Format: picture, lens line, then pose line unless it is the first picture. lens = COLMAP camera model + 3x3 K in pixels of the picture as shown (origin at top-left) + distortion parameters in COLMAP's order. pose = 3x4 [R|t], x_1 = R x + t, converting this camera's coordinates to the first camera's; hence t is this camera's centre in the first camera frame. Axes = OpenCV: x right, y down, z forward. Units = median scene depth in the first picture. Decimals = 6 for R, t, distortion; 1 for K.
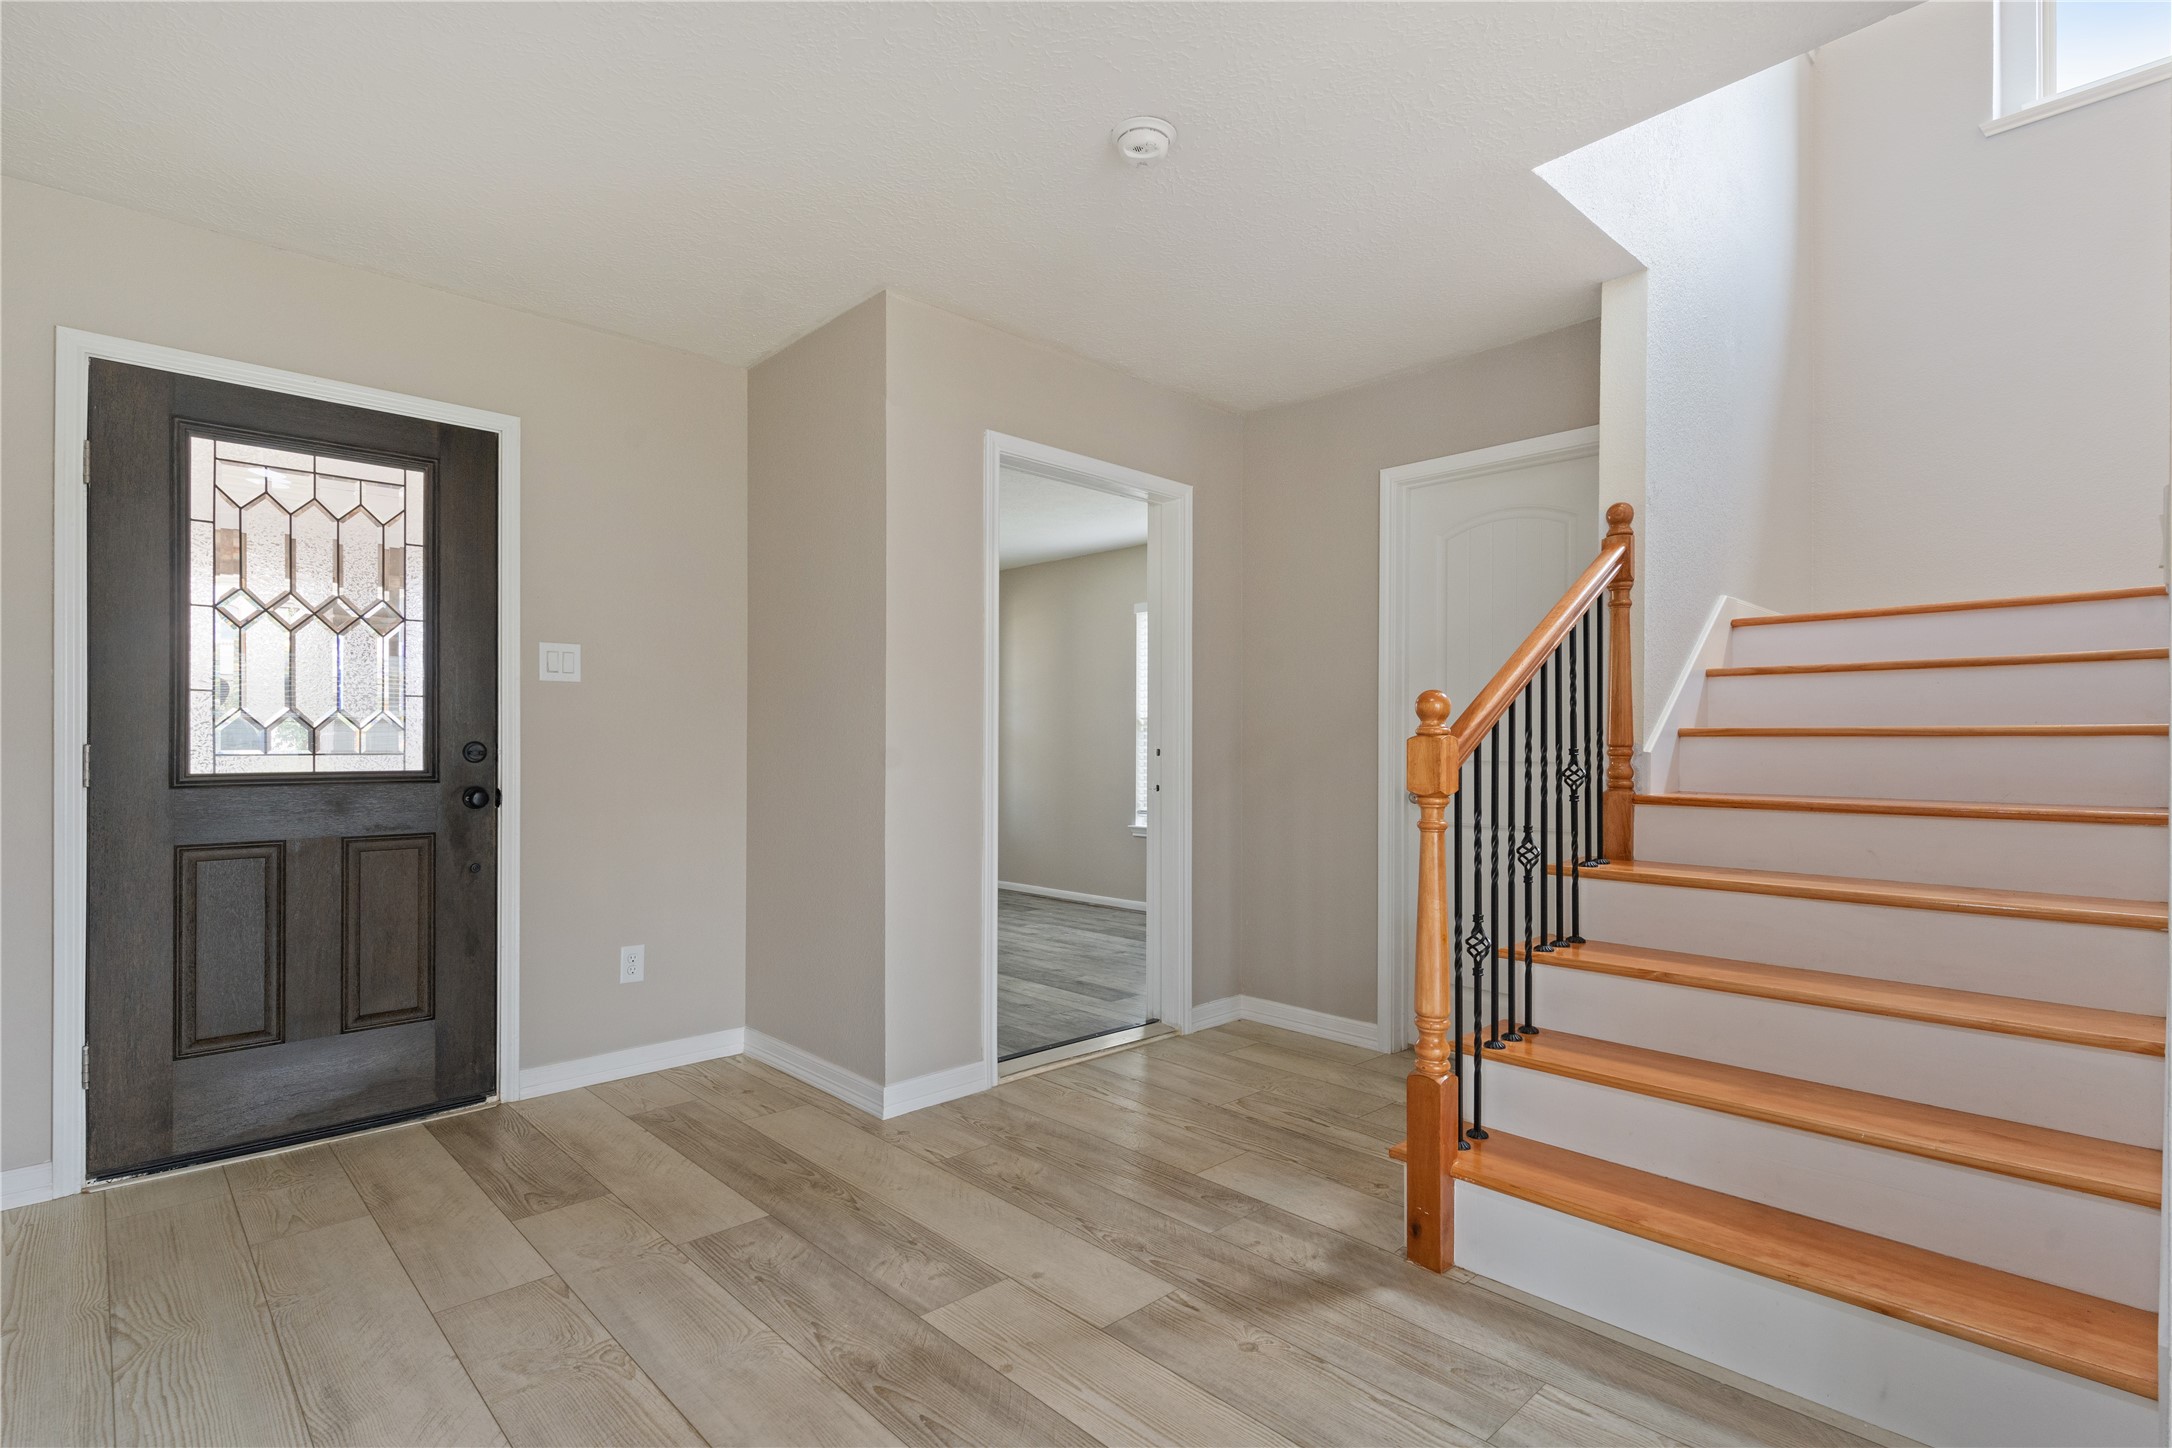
lens RADIAL K [[1041.4, 0, 1079.2], [0, 1041.4, 736.2], [0, 0, 1]] dist [0.000500, 0.000695]
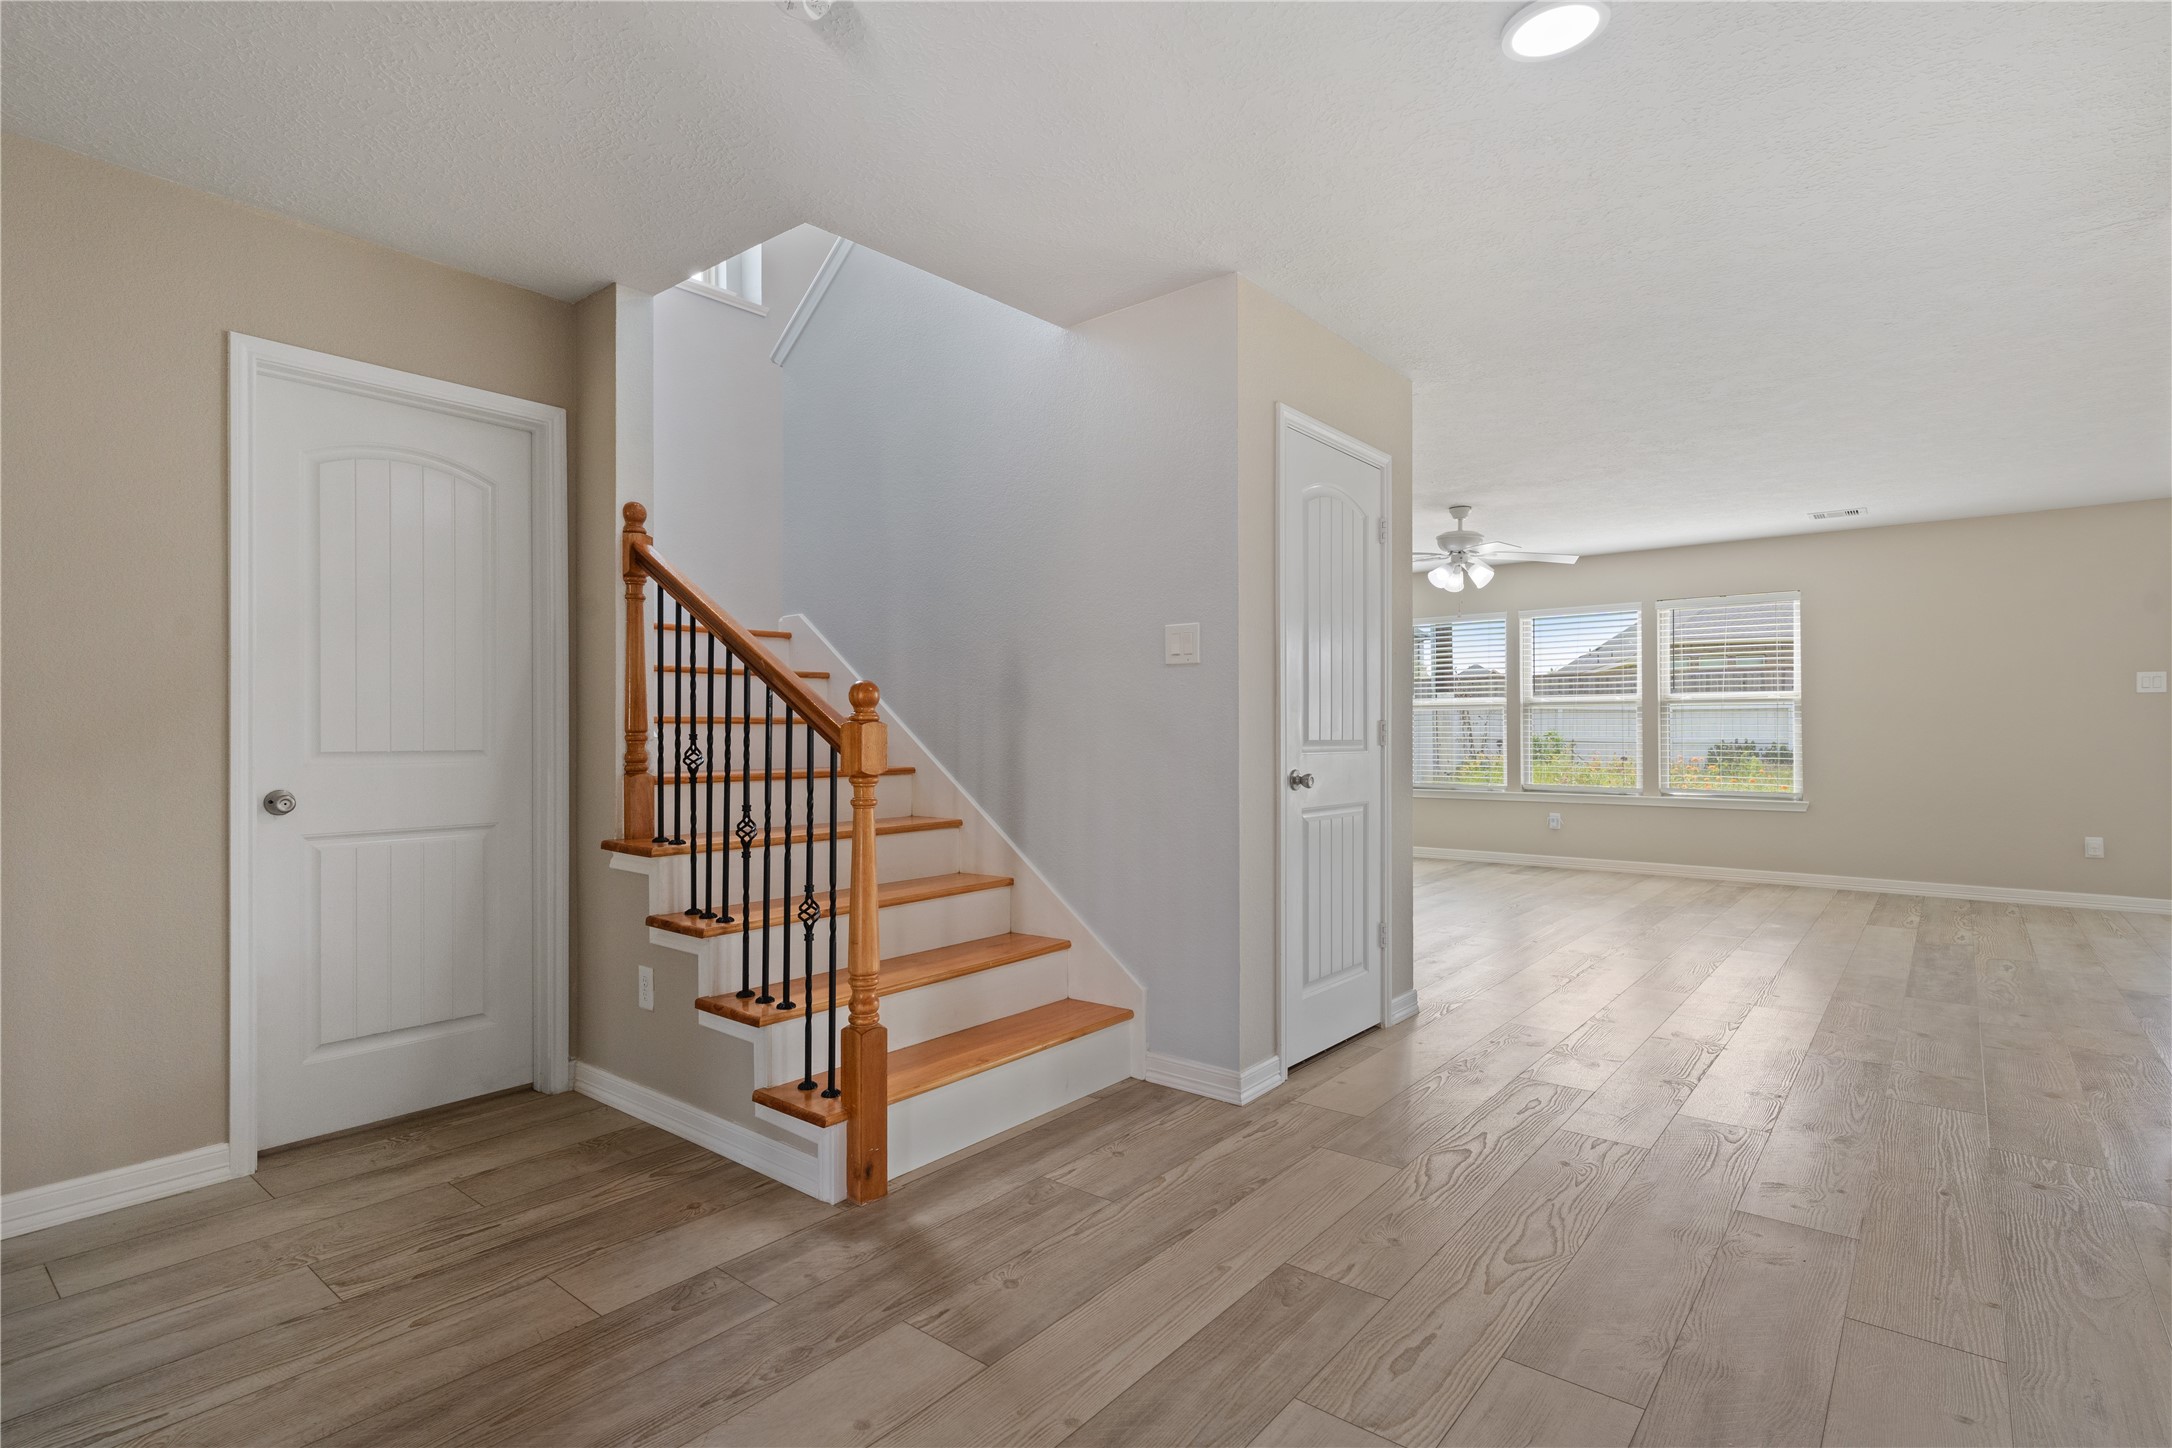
lens RADIAL K [[1041.4, 0, 1085.4], [0, 1041.4, 735.4], [0, 0, 1]] dist [0.000500, 0.000695]
pose [[-0.108269, -0.007955, 0.994090, -0.762199], [-0.001492, 0.999968, 0.007840, 0.005505], [-0.994121, -0.000634, -0.108277, 0.862580]]
